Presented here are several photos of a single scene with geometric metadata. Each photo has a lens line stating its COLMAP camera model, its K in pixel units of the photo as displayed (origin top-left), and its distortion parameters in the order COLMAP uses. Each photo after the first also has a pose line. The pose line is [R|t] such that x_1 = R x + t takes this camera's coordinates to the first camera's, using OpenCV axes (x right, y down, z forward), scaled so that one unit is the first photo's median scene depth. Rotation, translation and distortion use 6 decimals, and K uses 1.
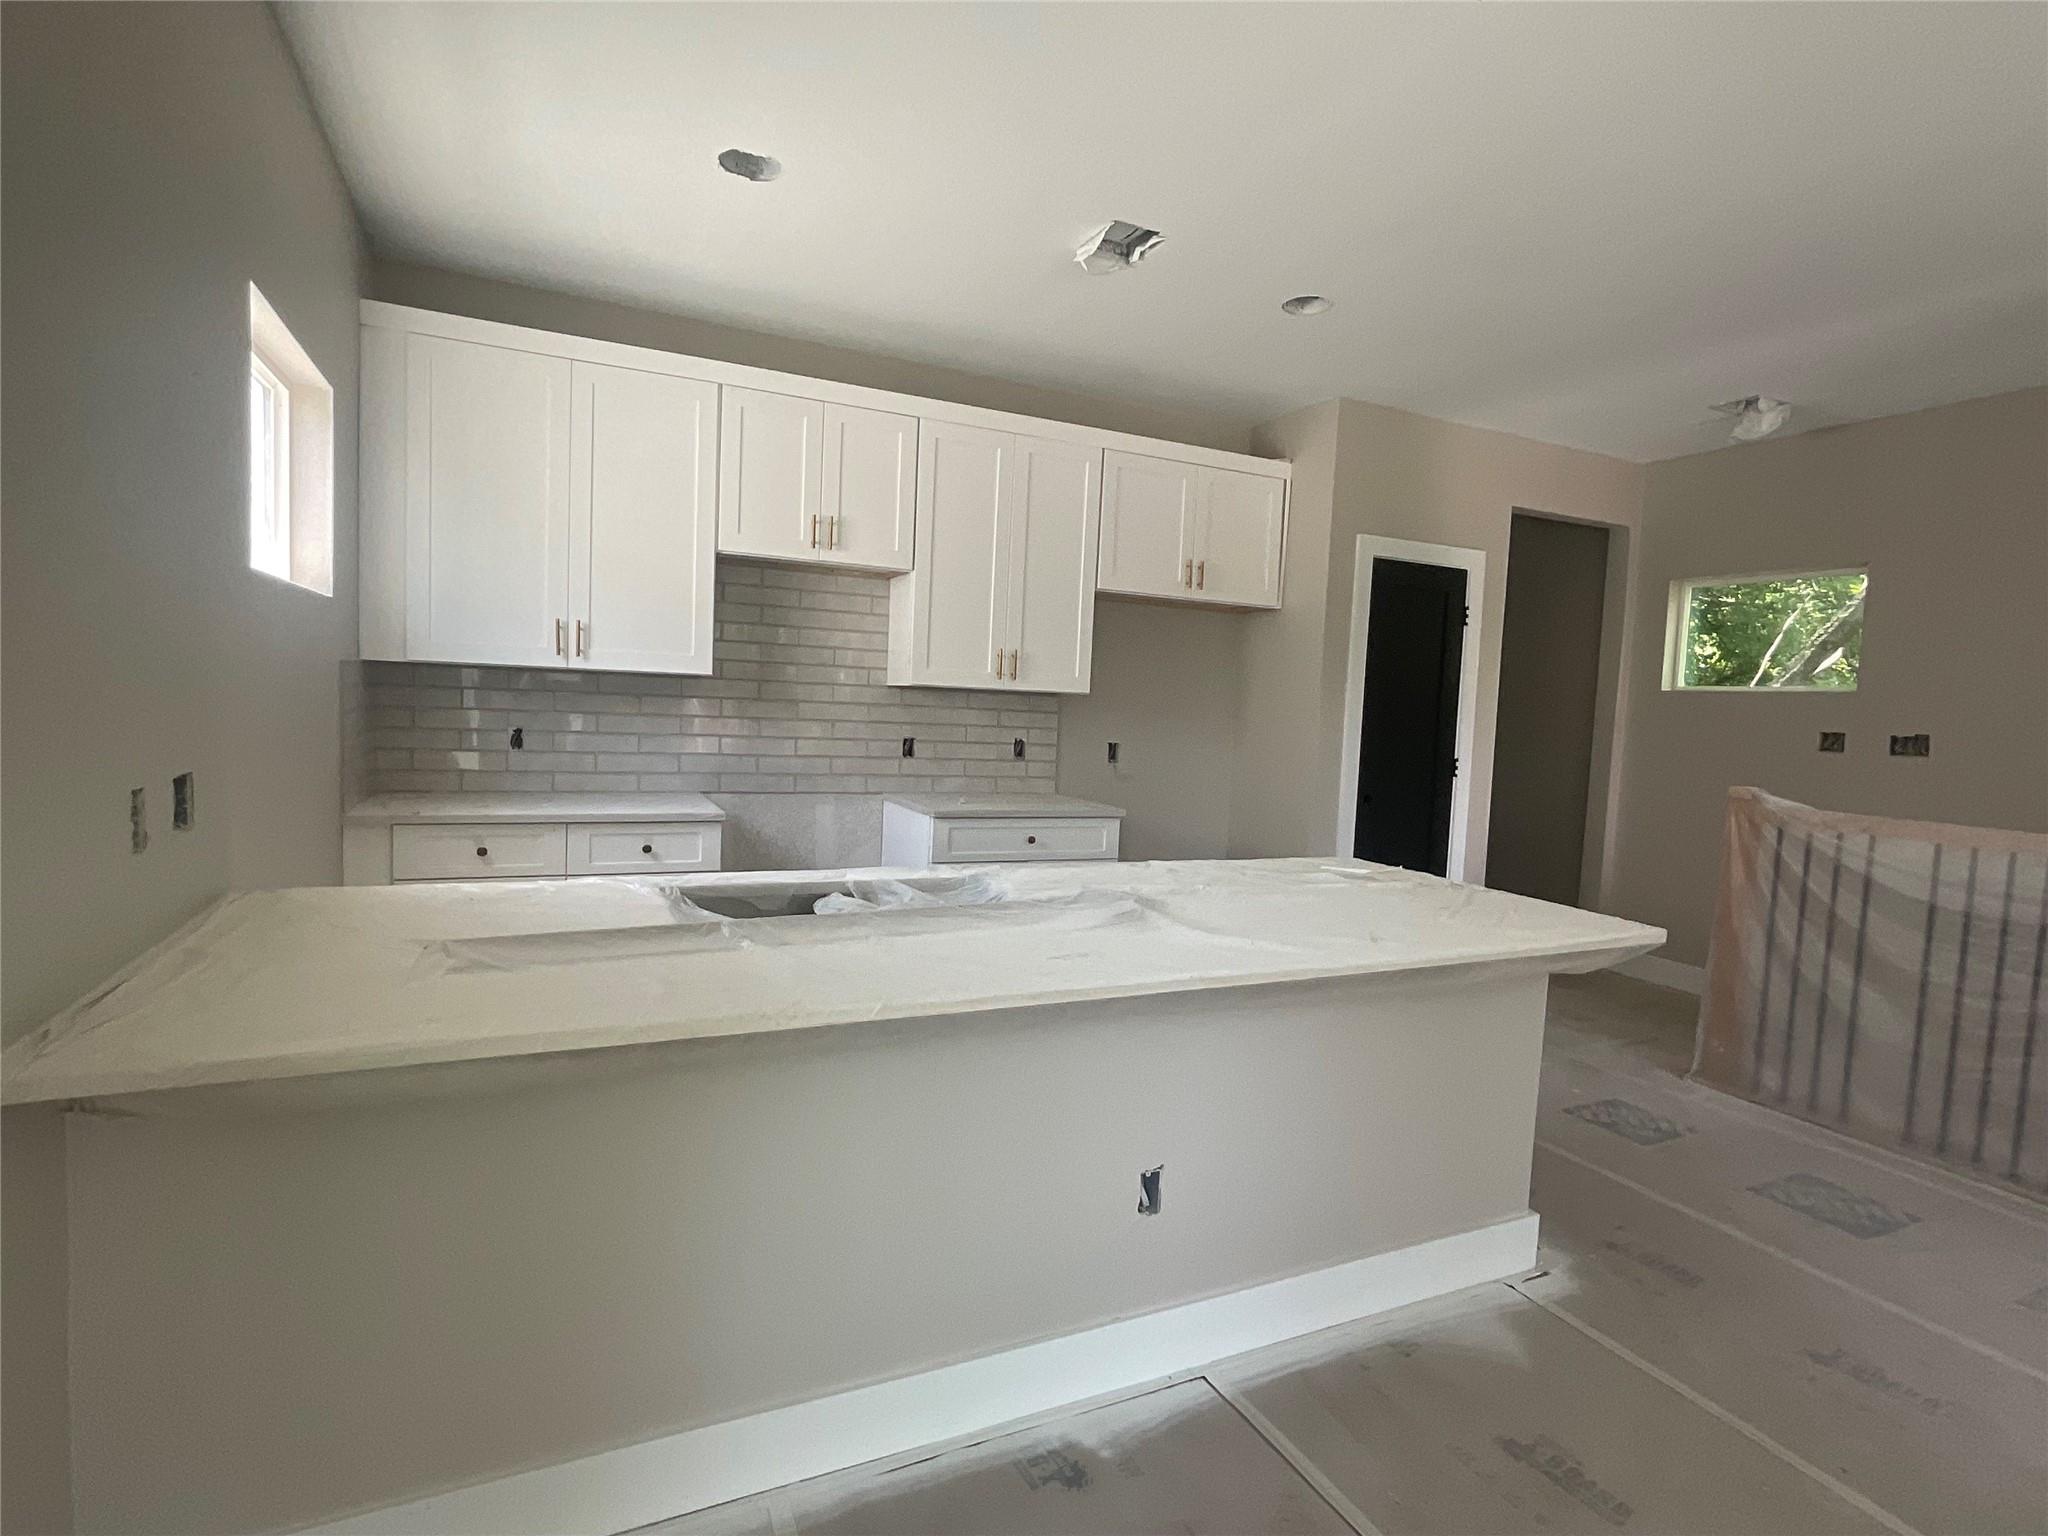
lens RADIAL K [[1017.4, 0, 1020.7], [0, 1017.4, 767.0], [0, 0, 1]] dist [-0.020567, 0.001063]
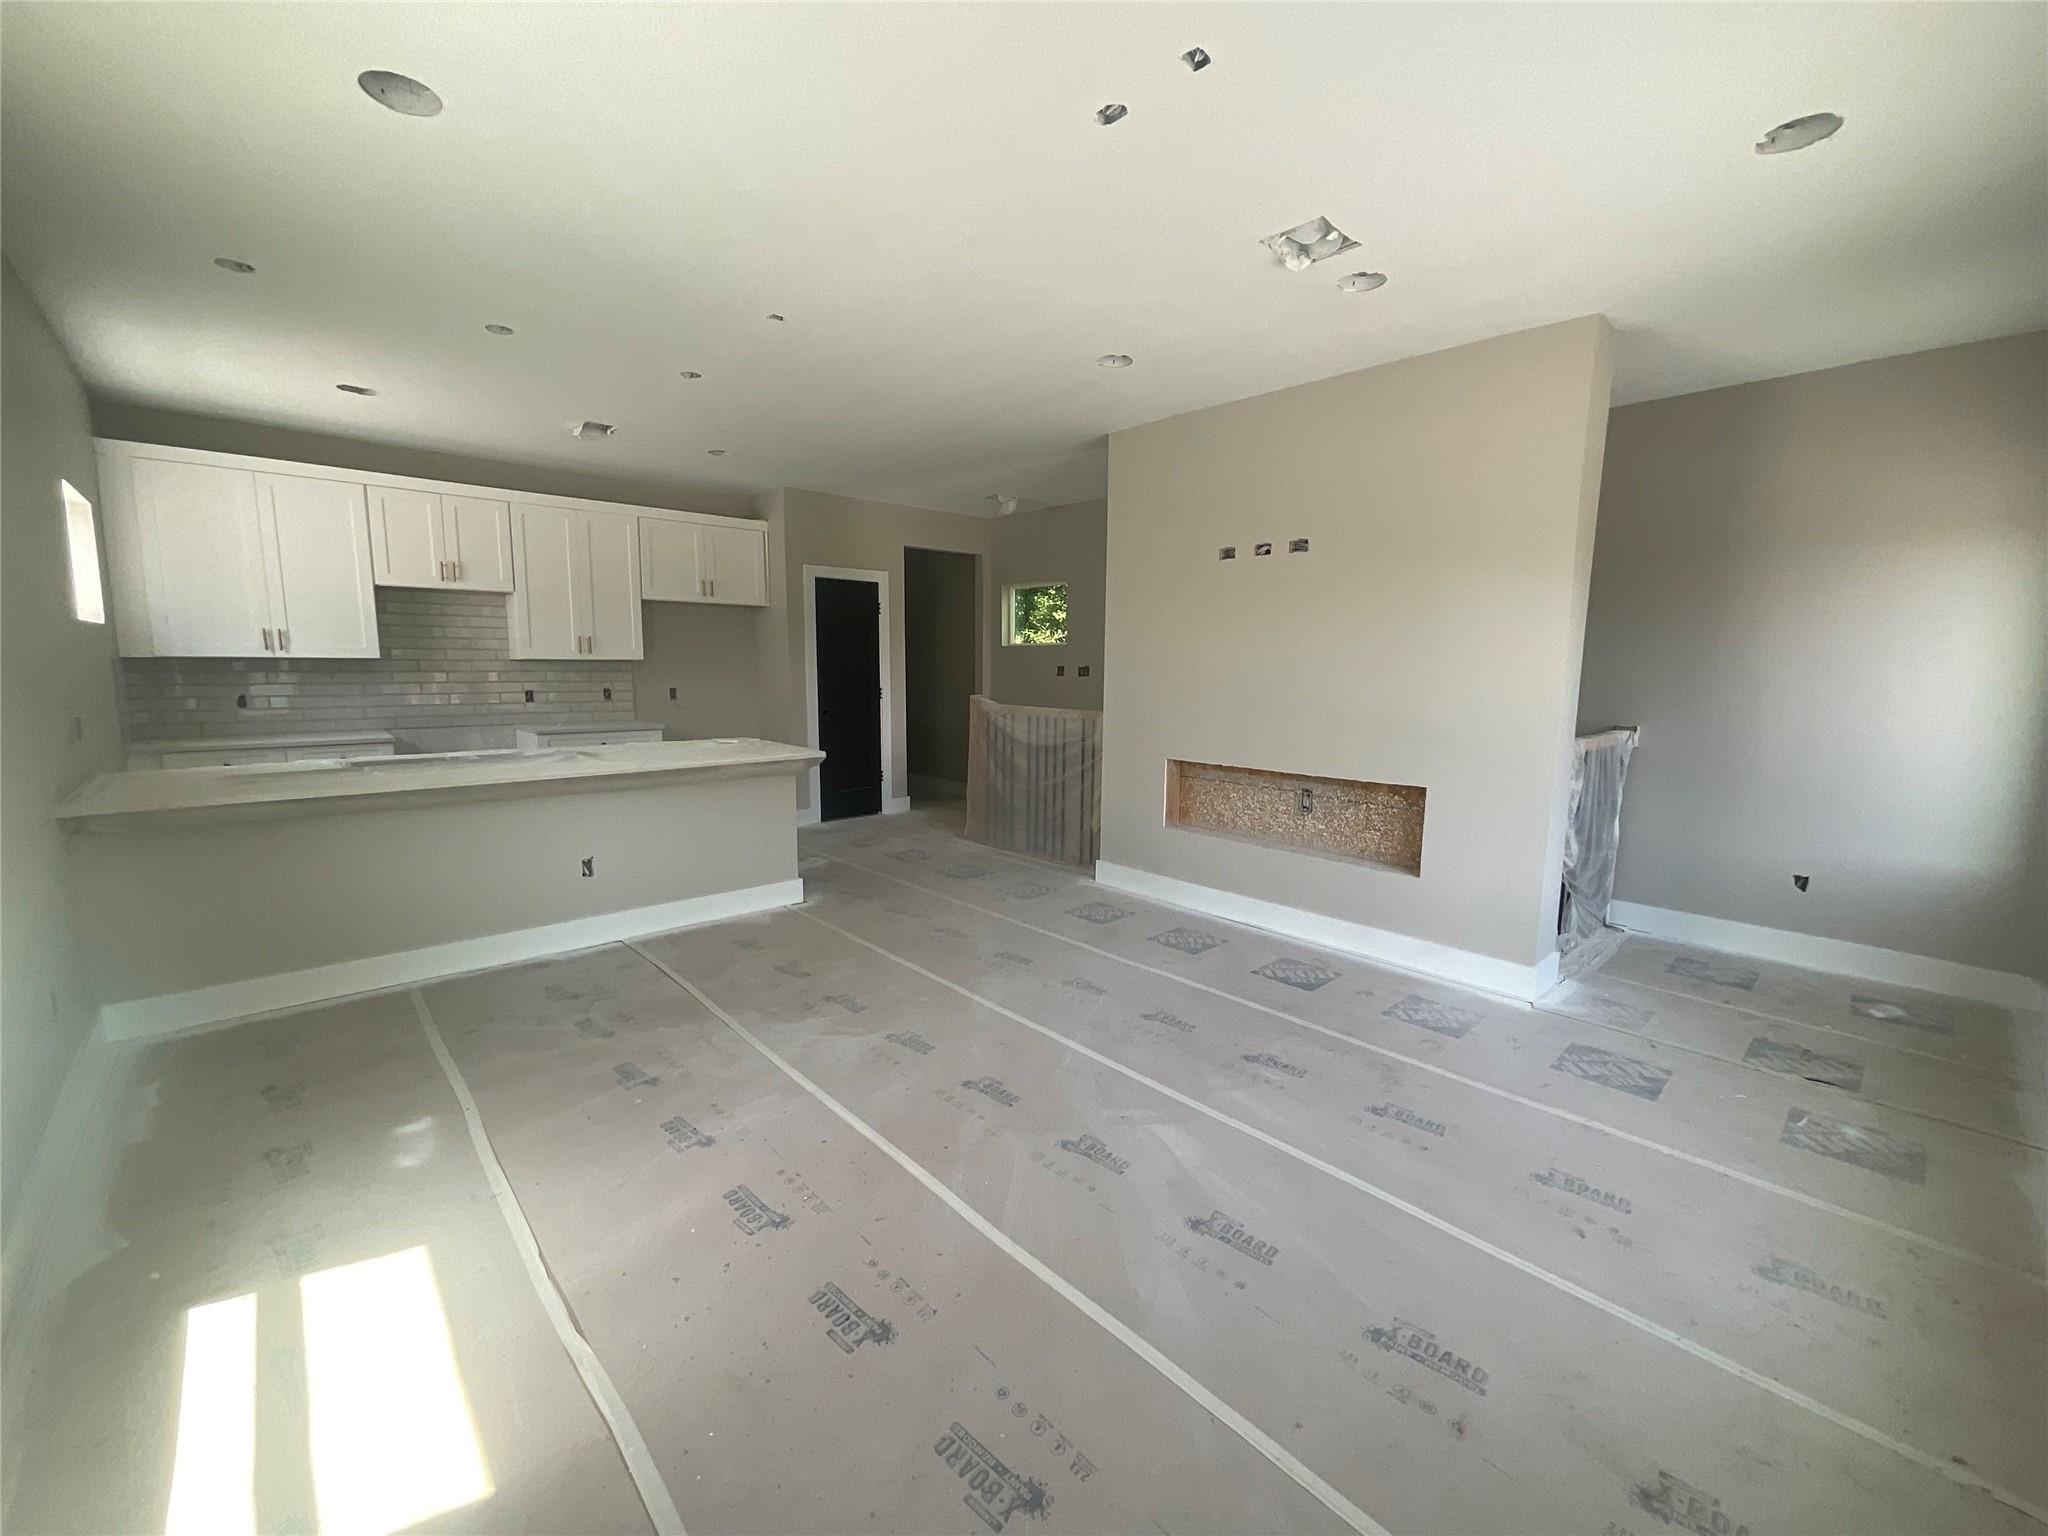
lens RADIAL K [[836.3, 0, 1031.2], [0, 836.3, 762.6], [0, 0, 1]] dist [-0.004884, -0.000752]
pose [[0.950873, -0.072131, 0.301060, 0.268994], [0.052976, 0.996045, 0.071323, 0.037803], [-0.305014, -0.051870, 0.950934, -0.596620]]
